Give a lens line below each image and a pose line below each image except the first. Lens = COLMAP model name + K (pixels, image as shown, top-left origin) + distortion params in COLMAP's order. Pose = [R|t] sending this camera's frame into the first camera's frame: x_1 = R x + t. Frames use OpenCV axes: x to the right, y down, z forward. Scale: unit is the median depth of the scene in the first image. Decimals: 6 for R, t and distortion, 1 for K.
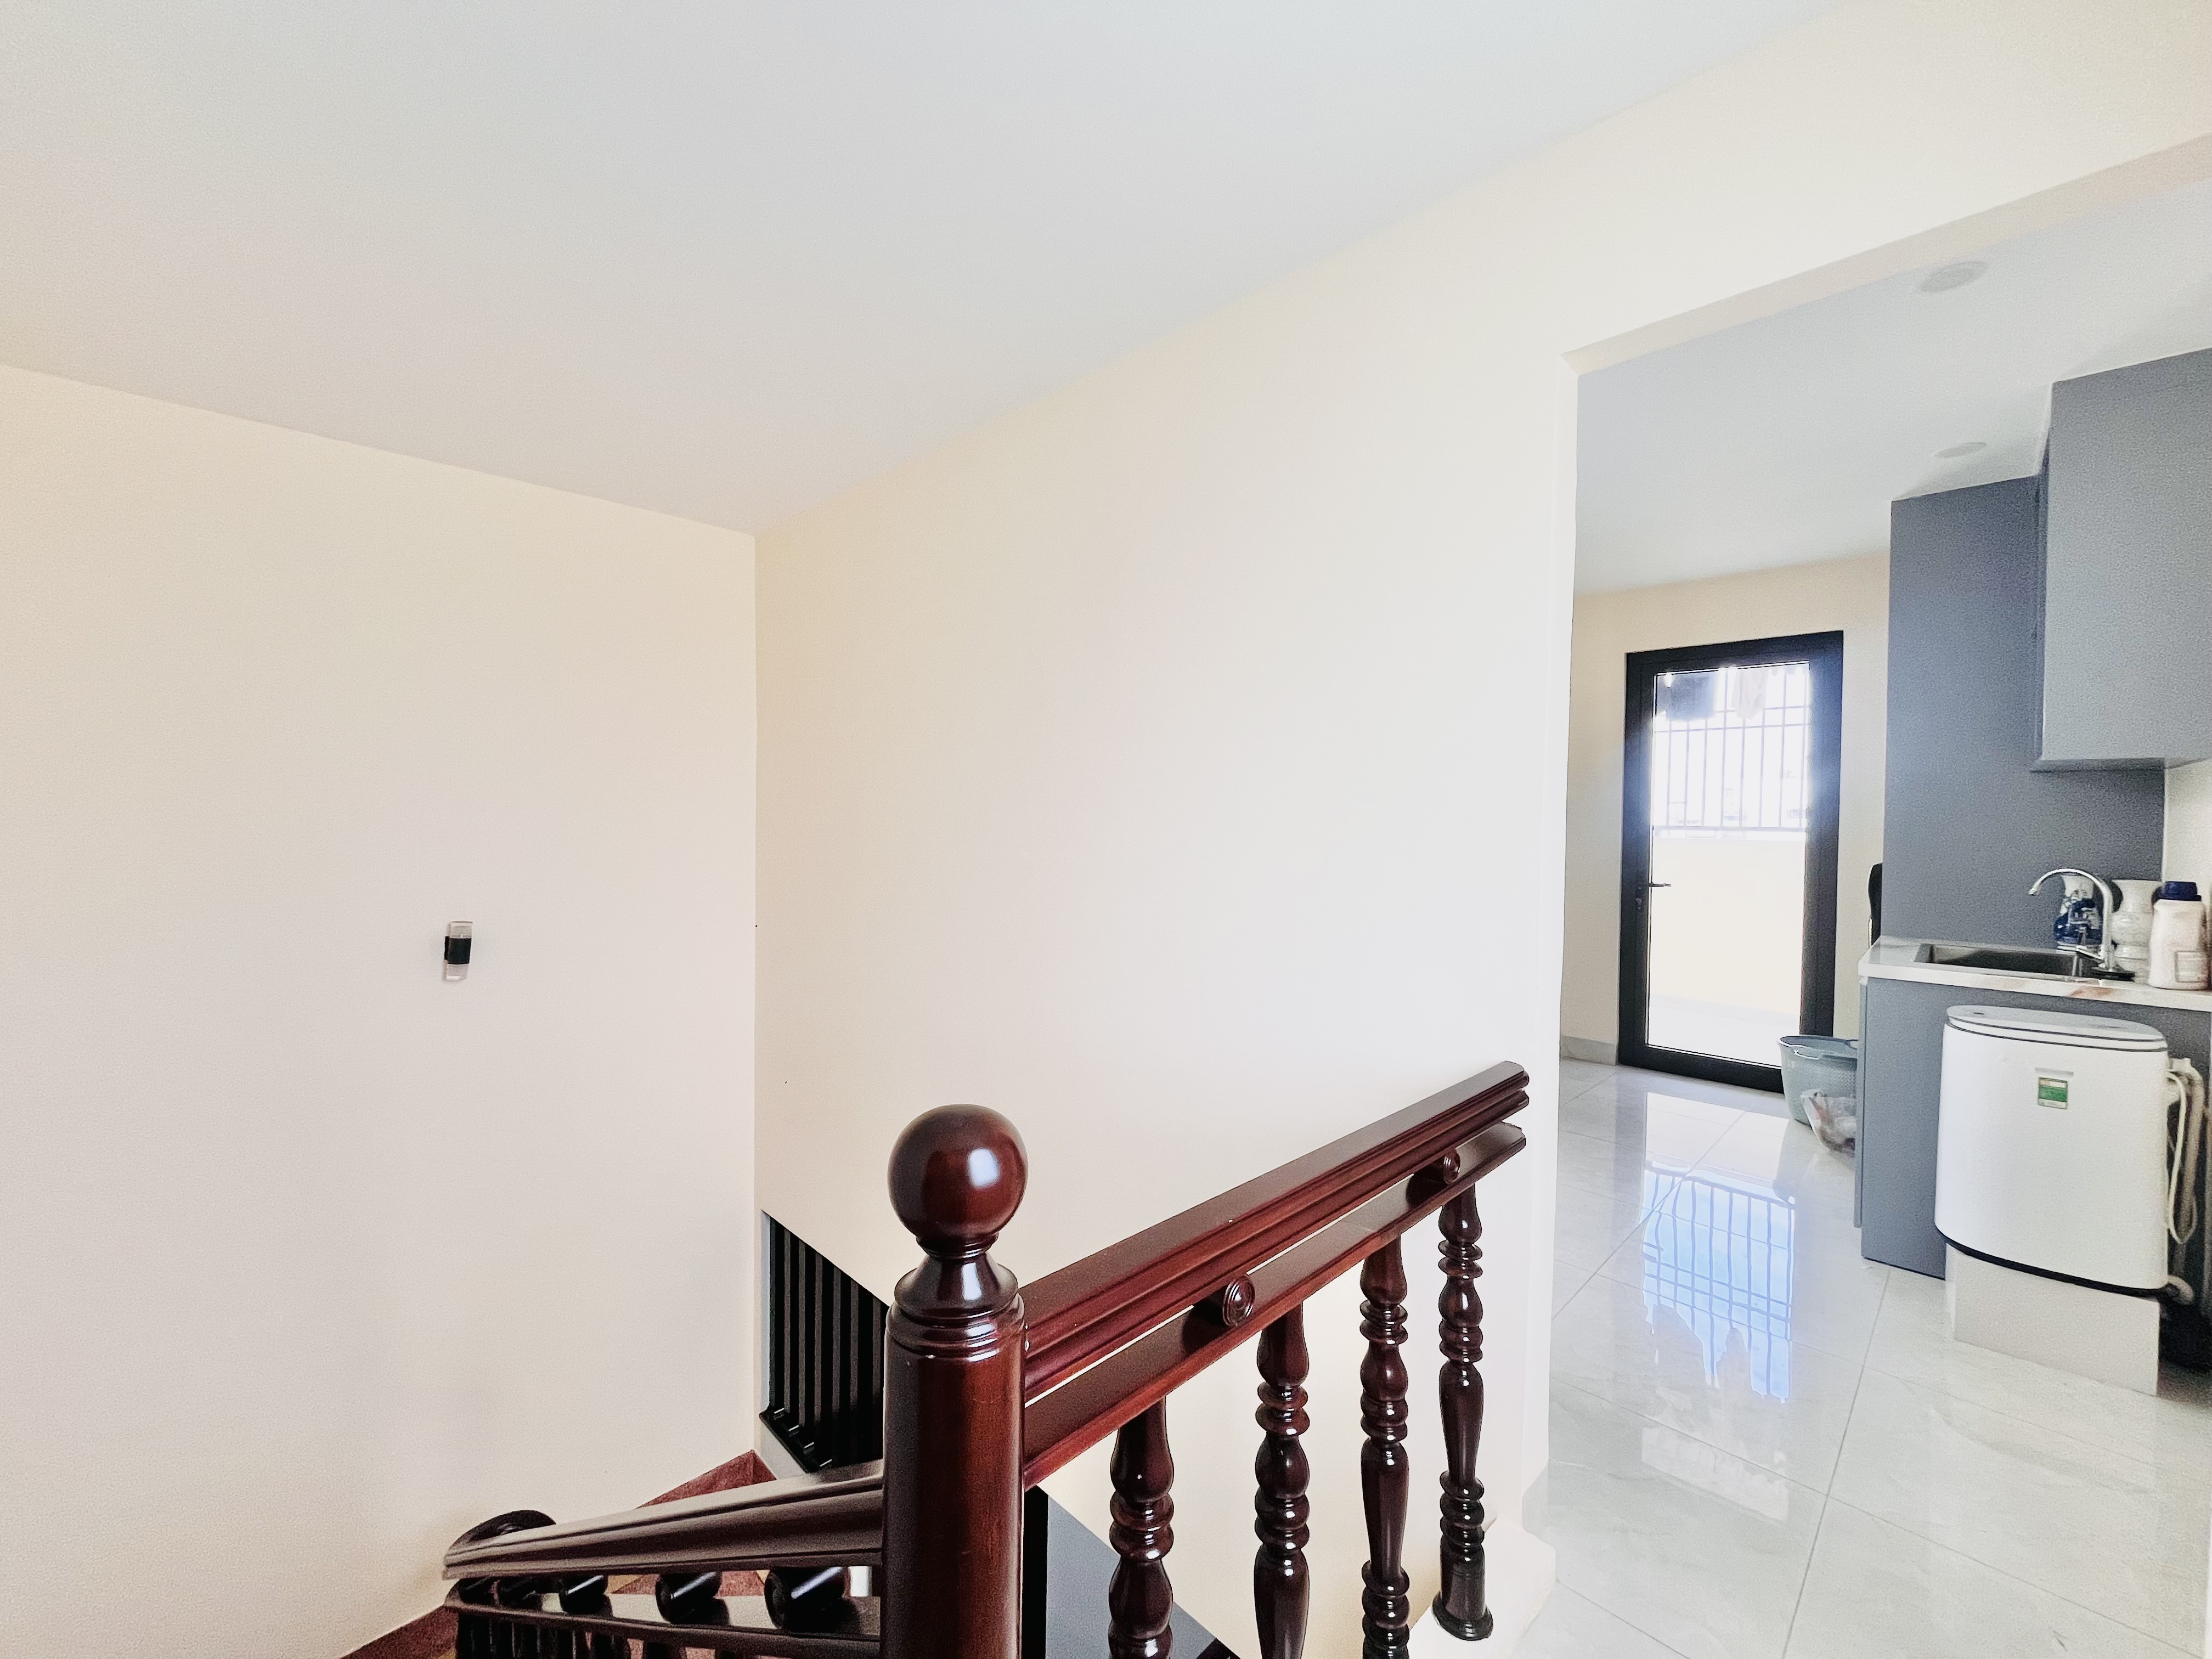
lens RADIAL K [[897.7, 0, 1101.0], [0, 897.7, 824.9], [0, 0, 1]] dist [-0.000104, 0.000099]
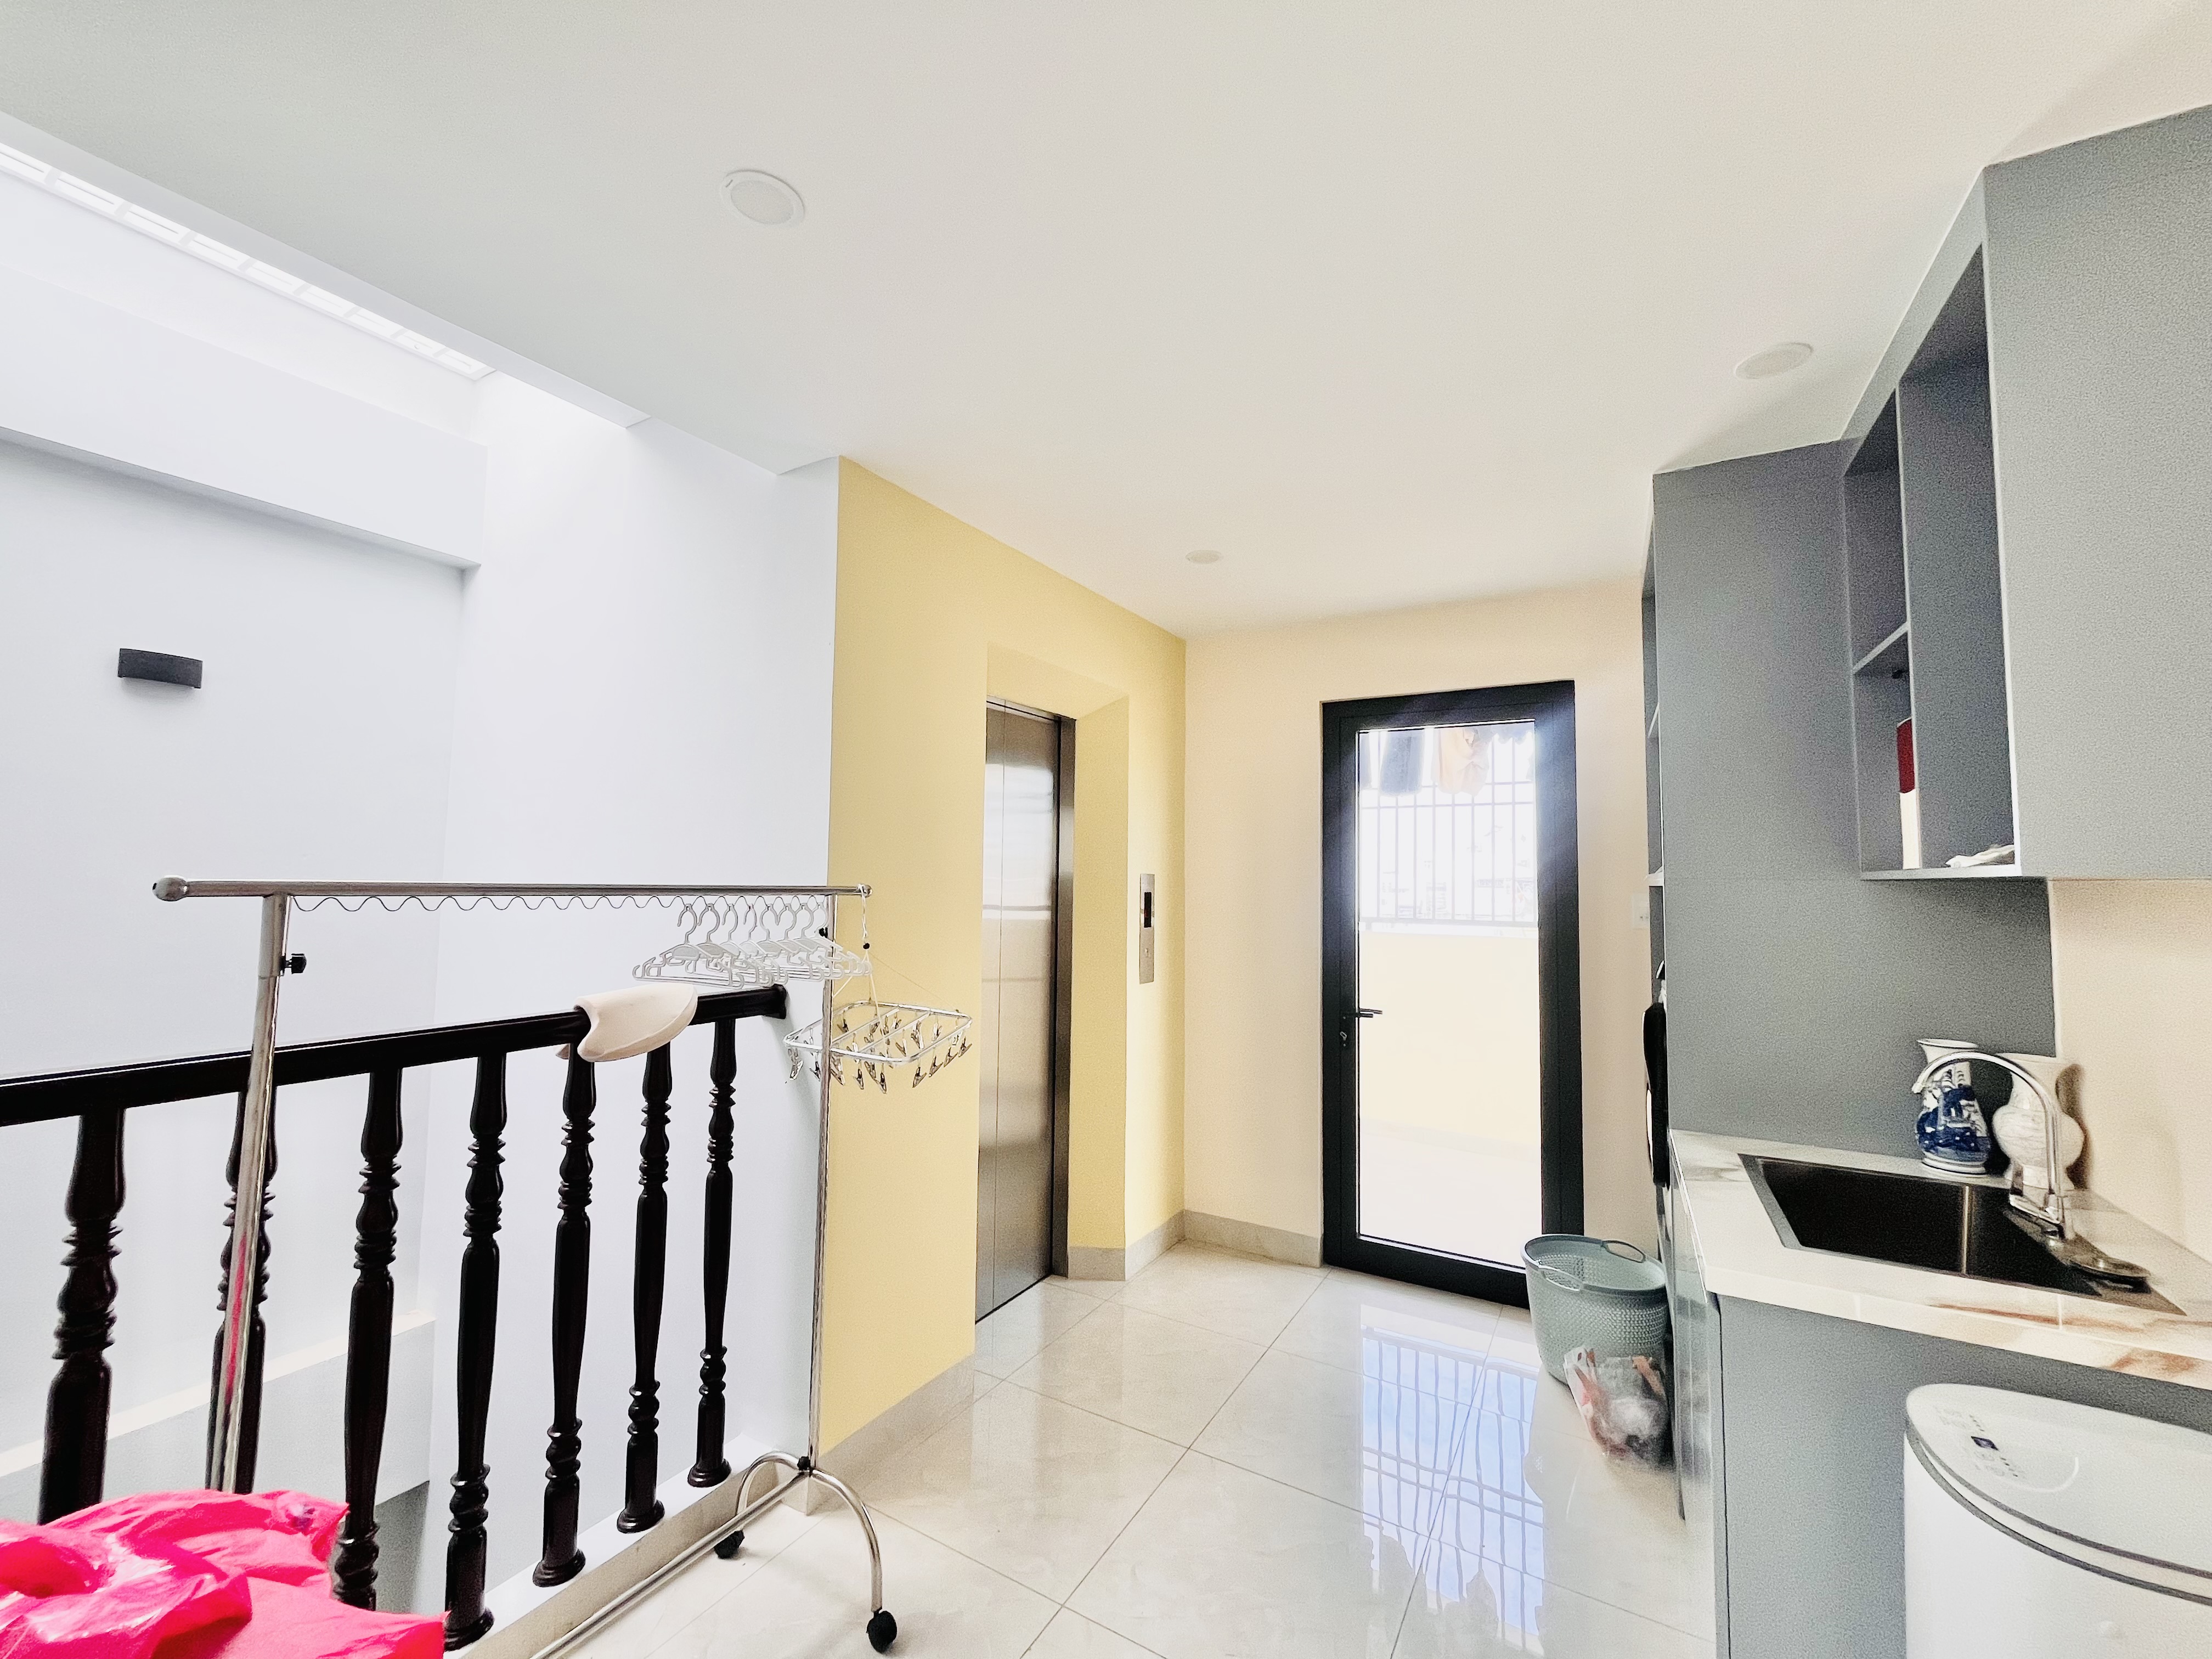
lens RADIAL K [[897.7, 0, 1101.0], [0, 897.7, 824.9], [0, 0, 1]] dist [-0.000104, 0.000099]
pose [[0.966917, 0.017822, 0.254469, 0.249760], [0.001016, 0.997279, -0.073706, -0.038052], [-0.255090, 0.071526, 0.964268, 0.380335]]
